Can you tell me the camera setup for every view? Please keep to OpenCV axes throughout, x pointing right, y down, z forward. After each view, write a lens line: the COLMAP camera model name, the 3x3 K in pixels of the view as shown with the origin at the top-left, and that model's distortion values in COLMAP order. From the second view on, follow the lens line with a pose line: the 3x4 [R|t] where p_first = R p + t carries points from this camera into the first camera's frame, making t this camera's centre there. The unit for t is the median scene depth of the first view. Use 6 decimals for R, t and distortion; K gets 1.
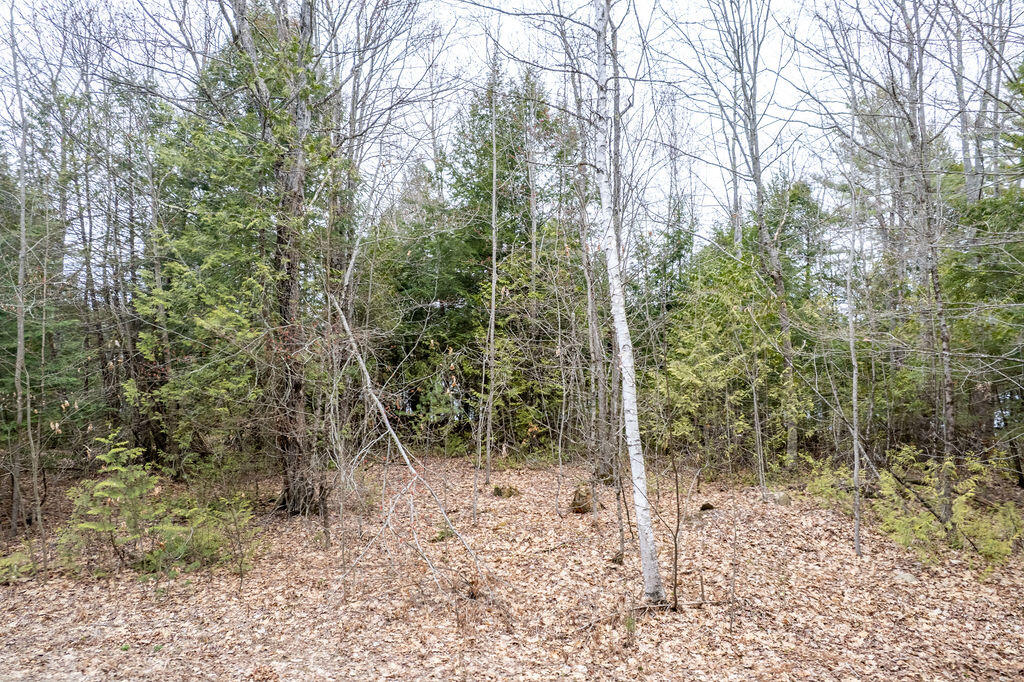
lens RADIAL K [[646.8, 0, 522.2], [0, 646.8, 346.4], [0, 0, 1]] dist [-0.085327, 0.076174]
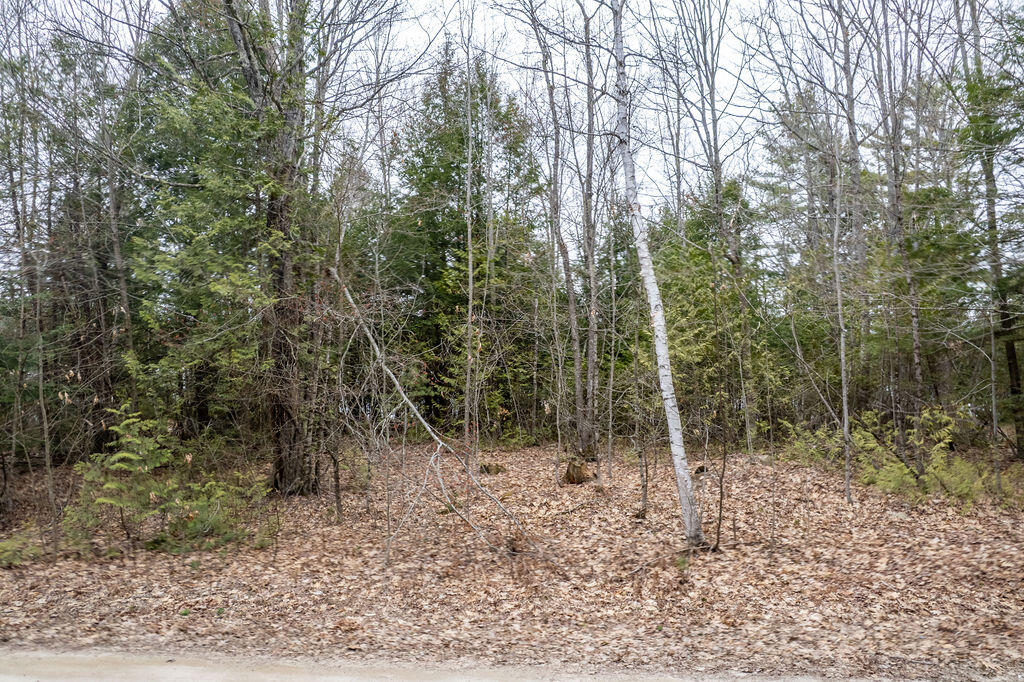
lens RADIAL K [[646.8, 0, 522.2], [0, 646.8, 346.4], [0, 0, 1]] dist [-0.085327, 0.076174]
pose [[0.991357, -0.010749, 0.130749, -0.181152], [0.011200, 0.999934, -0.002714, 0.061028], [-0.130711, 0.004155, 0.991412, -0.012417]]
